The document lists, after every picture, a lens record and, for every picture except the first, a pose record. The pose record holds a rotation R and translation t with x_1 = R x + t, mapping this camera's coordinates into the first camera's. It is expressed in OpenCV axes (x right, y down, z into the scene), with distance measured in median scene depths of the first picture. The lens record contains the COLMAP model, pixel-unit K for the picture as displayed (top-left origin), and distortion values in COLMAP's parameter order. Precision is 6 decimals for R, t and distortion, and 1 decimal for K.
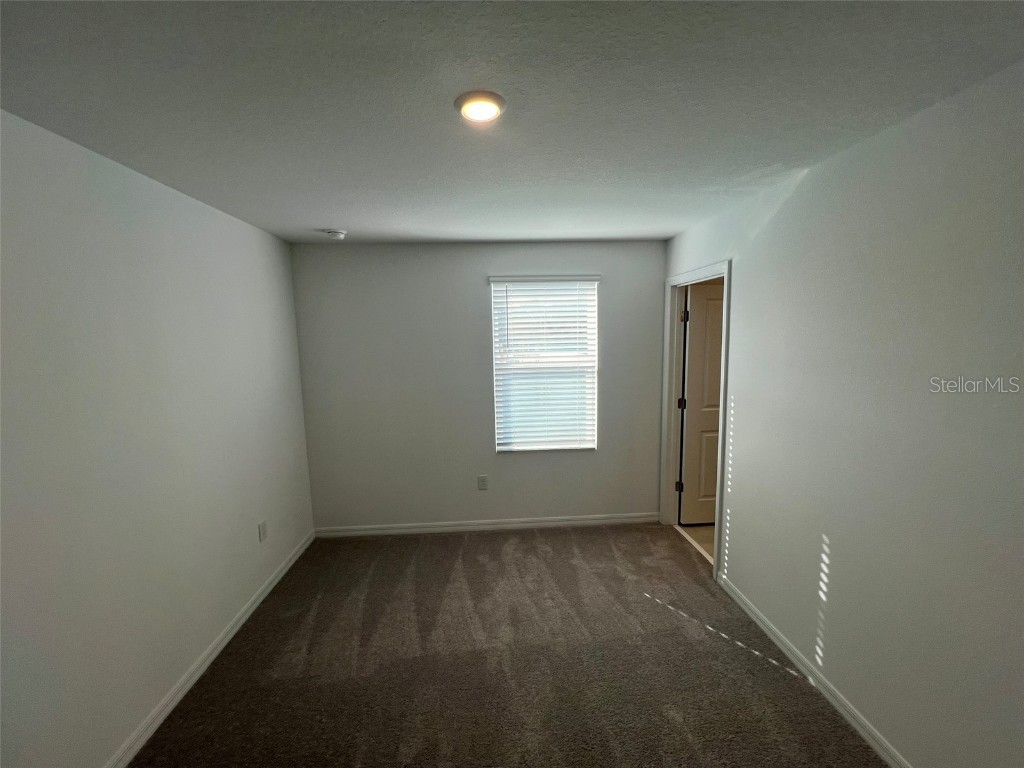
lens RADIAL K [[408.2, 0, 512.4], [0, 408.2, 379.0], [0, 0, 1]] dist [-0.002516, 0.000943]
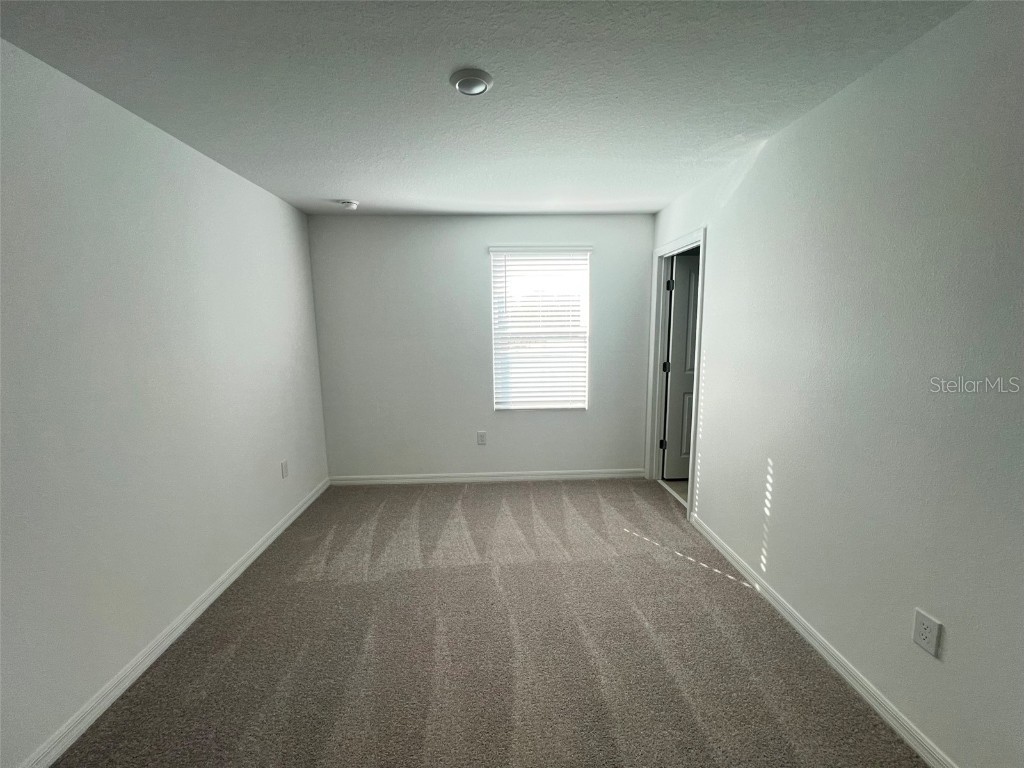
lens RADIAL K [[408.2, 0, 510.7], [0, 408.2, 377.9], [0, 0, 1]] dist [-0.002516, 0.000943]
pose [[0.999691, 0.011199, -0.022196, 0.029528], [-0.010672, 0.999661, 0.023749, 0.071556], [0.022454, -0.023505, 0.999472, -0.090839]]
